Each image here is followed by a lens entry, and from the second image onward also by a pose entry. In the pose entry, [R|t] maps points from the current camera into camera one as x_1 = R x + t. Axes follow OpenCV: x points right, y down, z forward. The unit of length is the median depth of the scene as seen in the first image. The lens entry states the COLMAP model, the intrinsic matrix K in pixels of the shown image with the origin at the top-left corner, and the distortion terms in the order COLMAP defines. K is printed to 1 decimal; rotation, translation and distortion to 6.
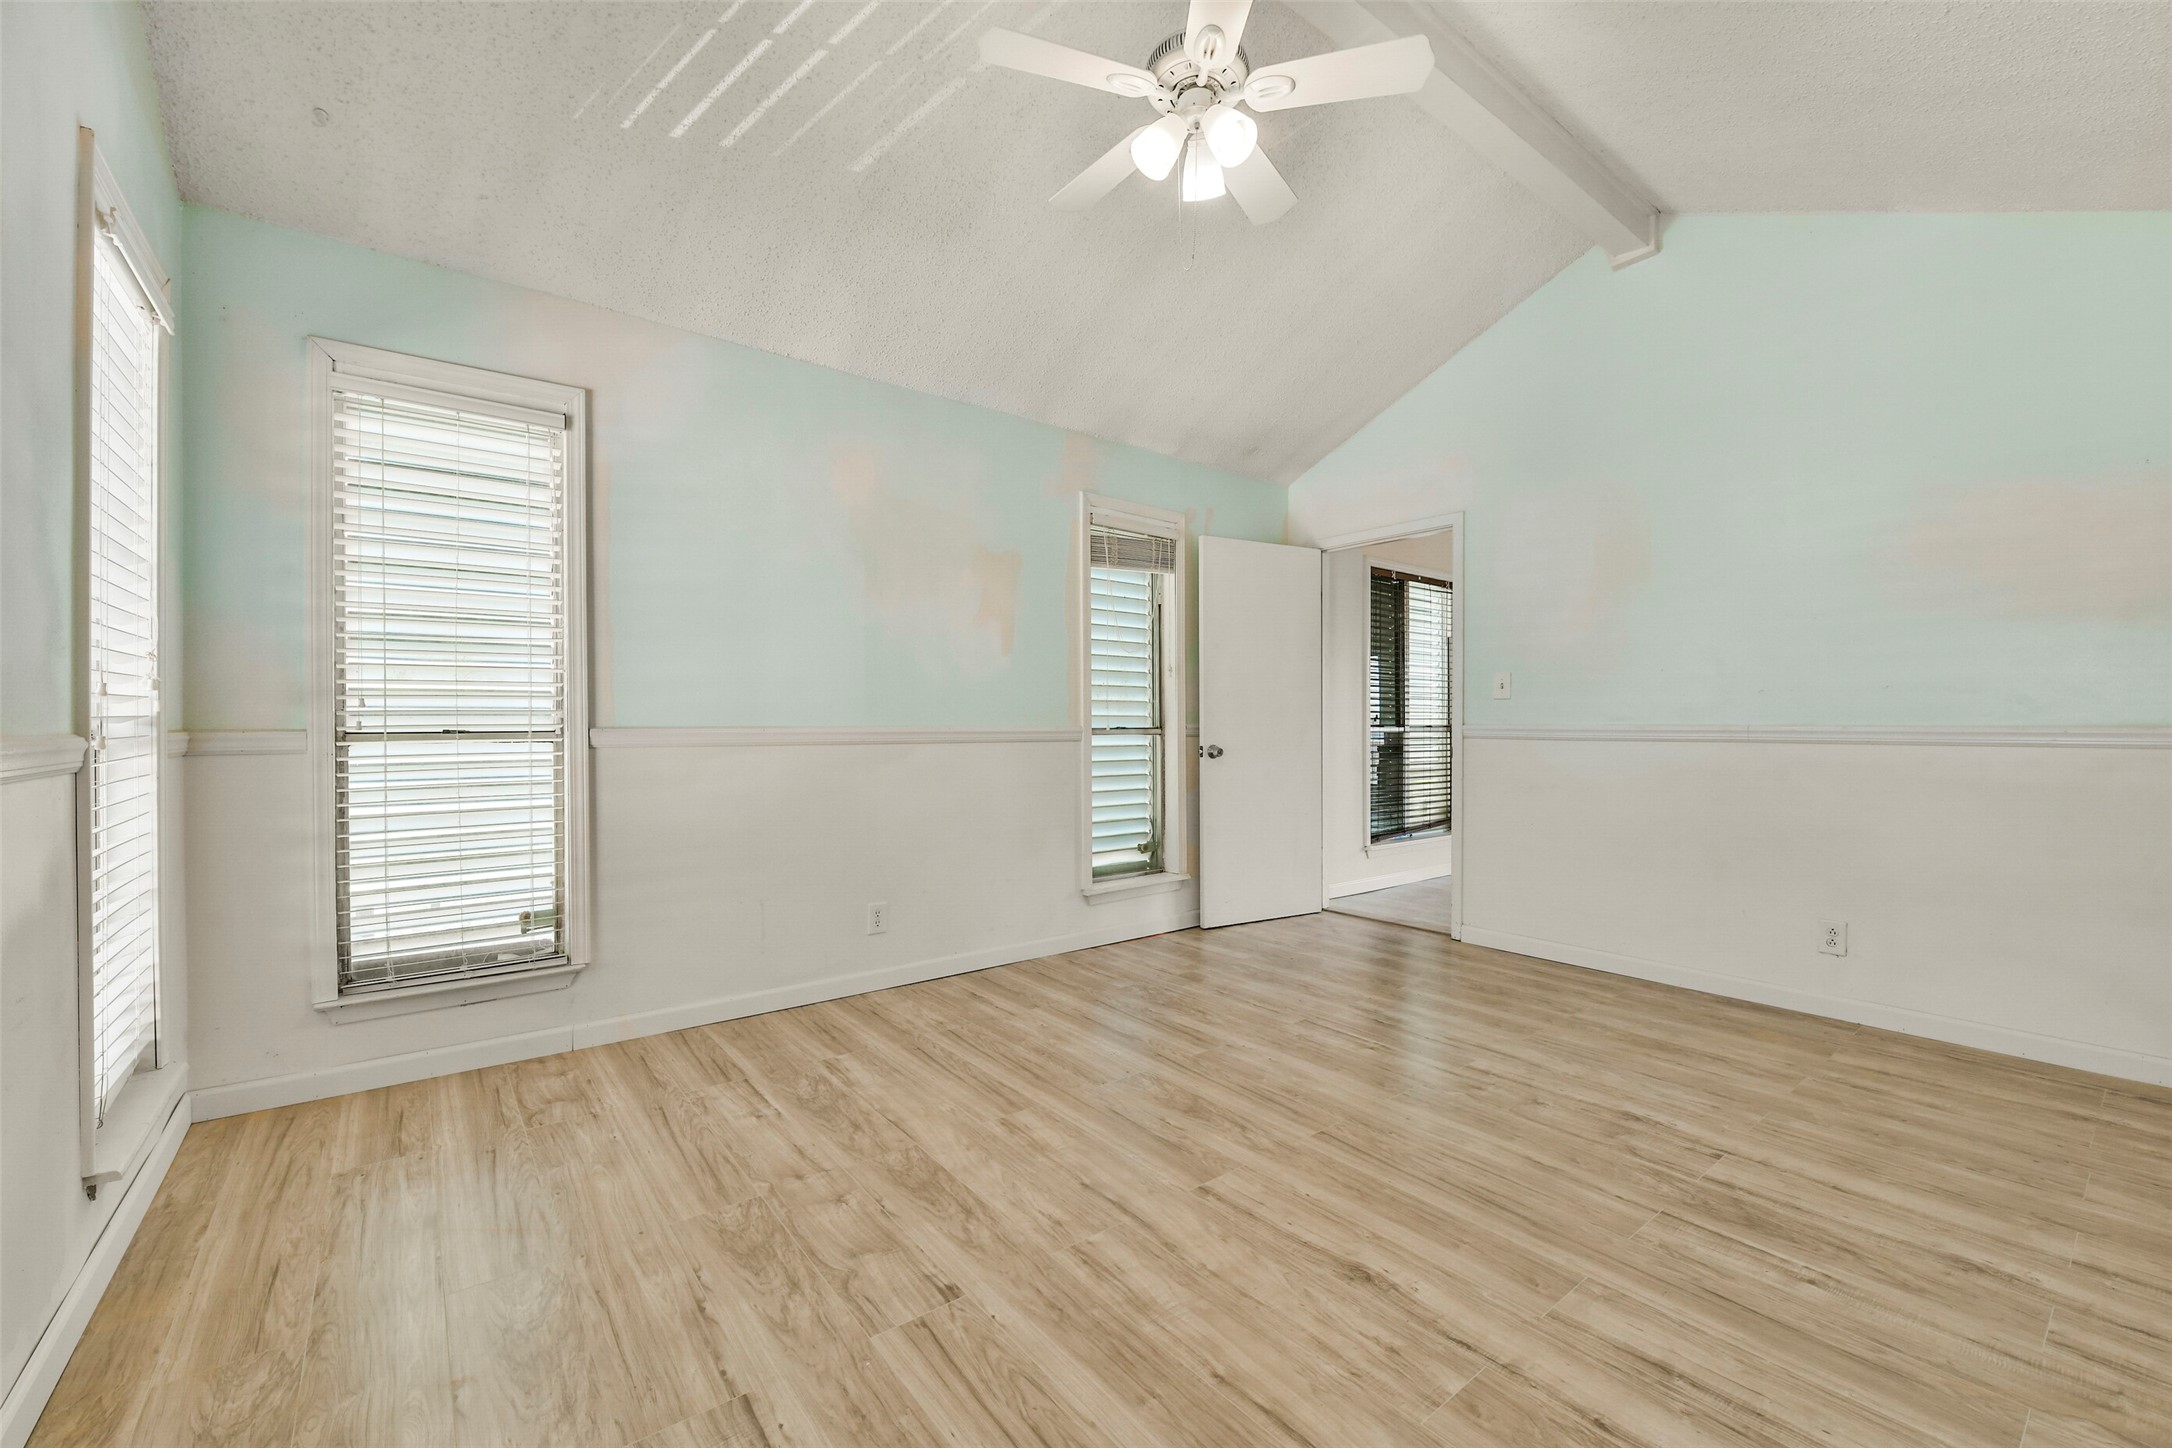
lens RADIAL K [[937.6, 0, 1095.2], [0, 937.6, 730.8], [0, 0, 1]] dist [-0.007832, 0.000084]
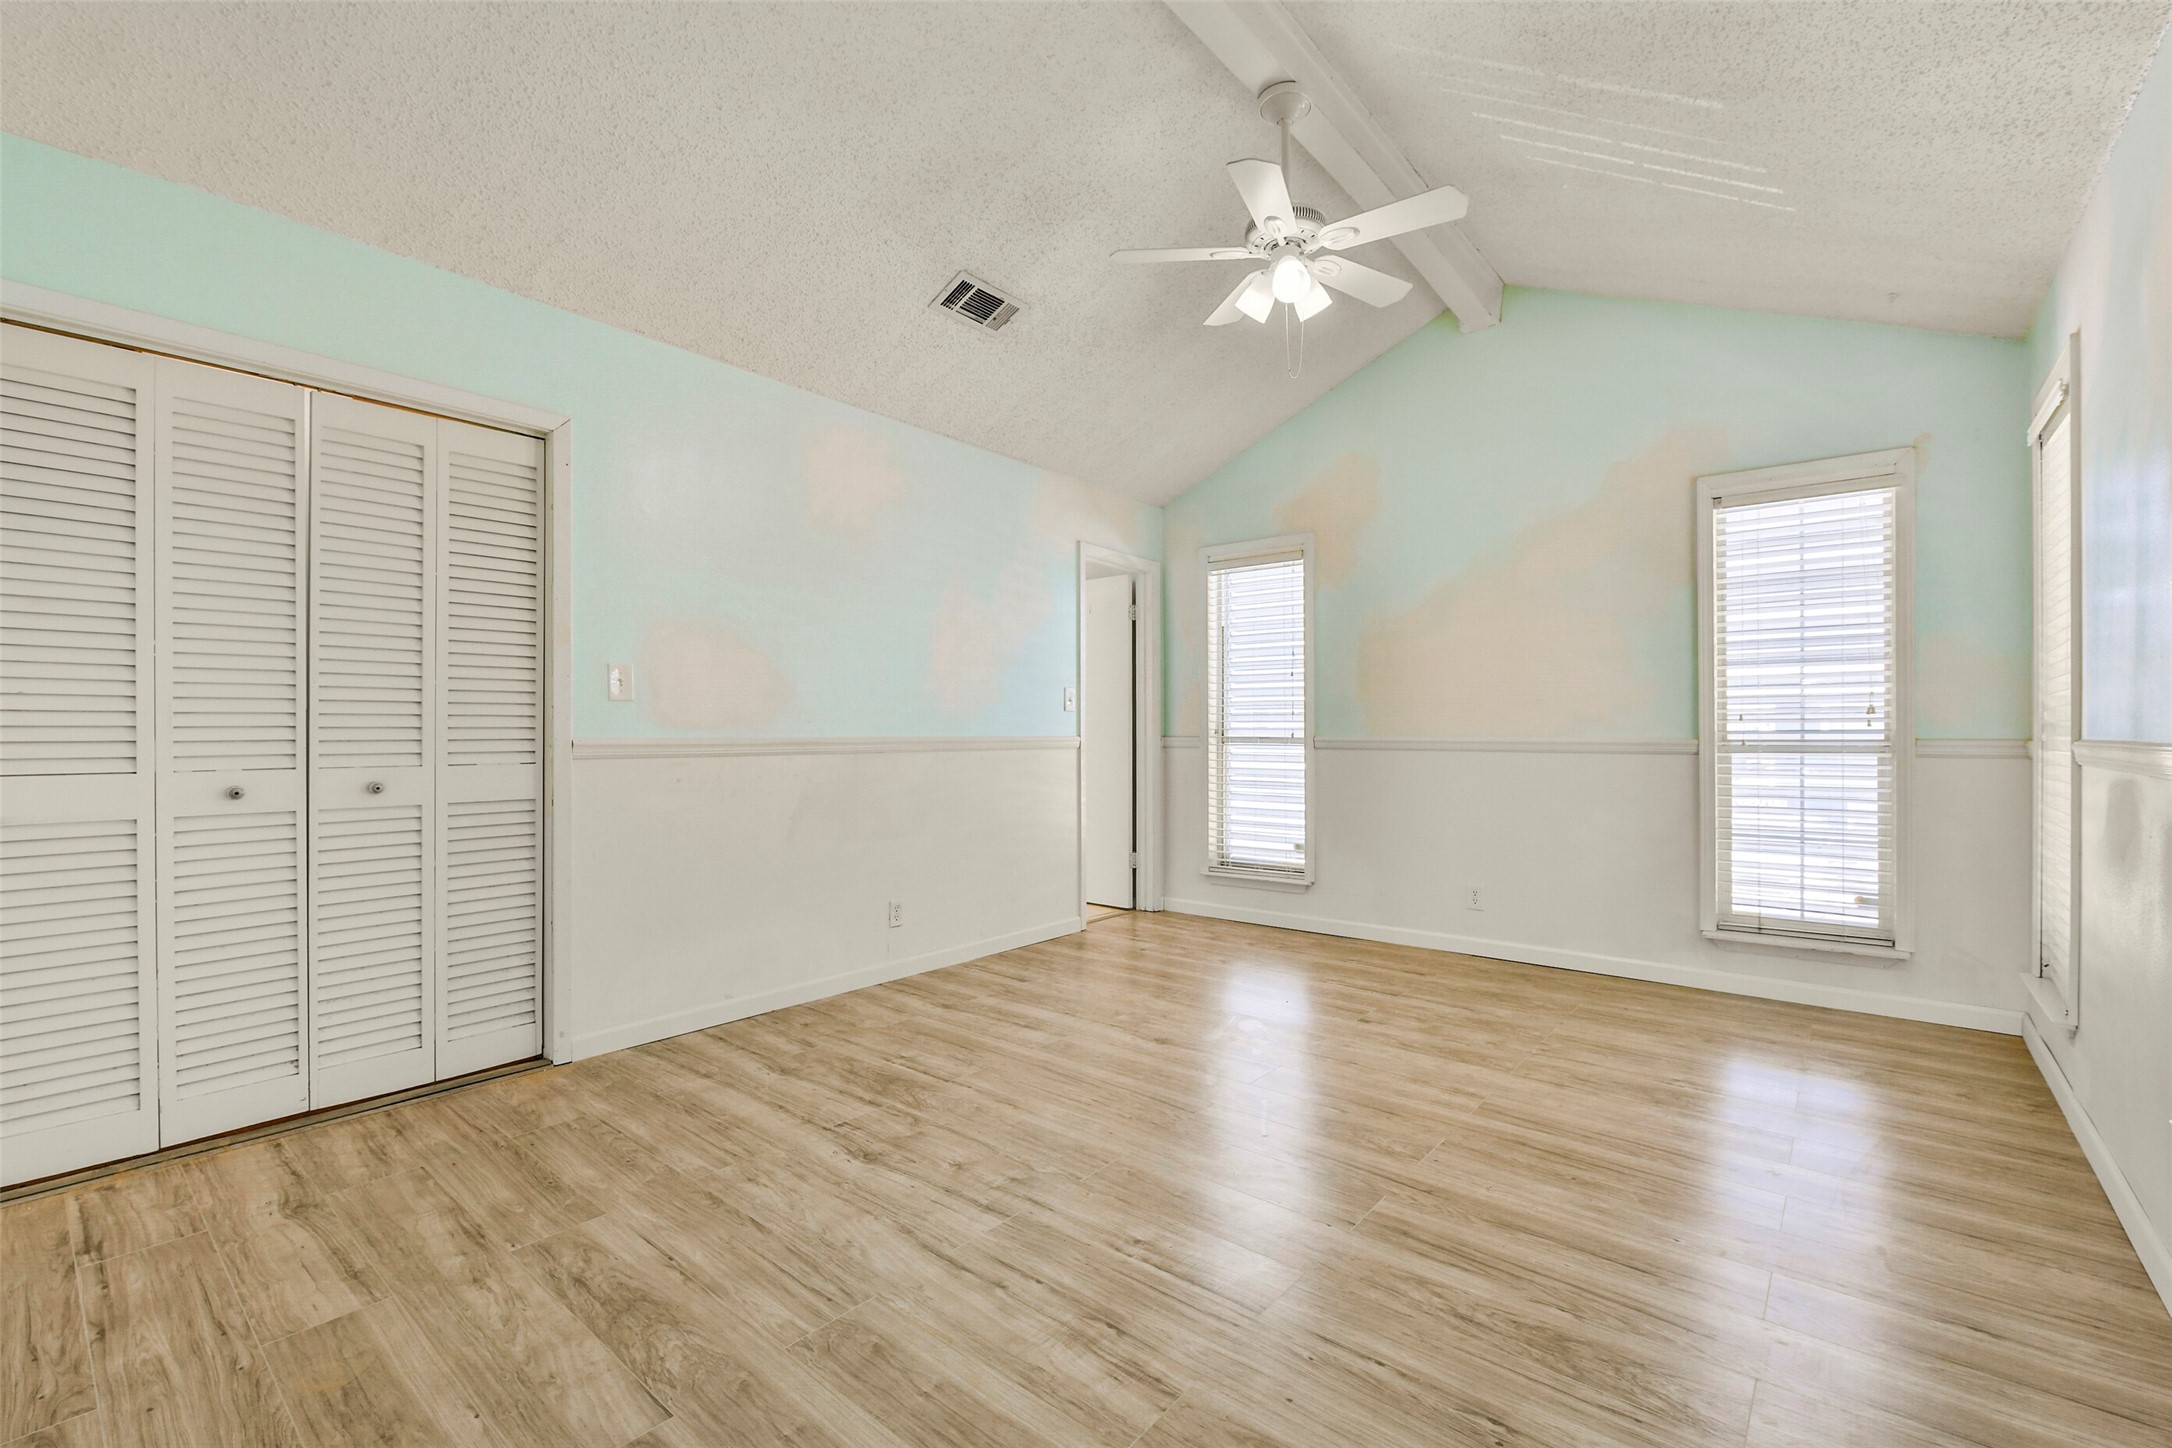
lens RADIAL K [[937.6, 0, 1095.2], [0, 937.6, 730.8], [0, 0, 1]] dist [-0.007832, 0.000084]
pose [[-0.980987, -0.001701, -0.194066, 0.596283], [-0.003043, 0.999973, 0.006615, -0.012160], [0.194050, 0.007080, -0.980966, 2.153014]]
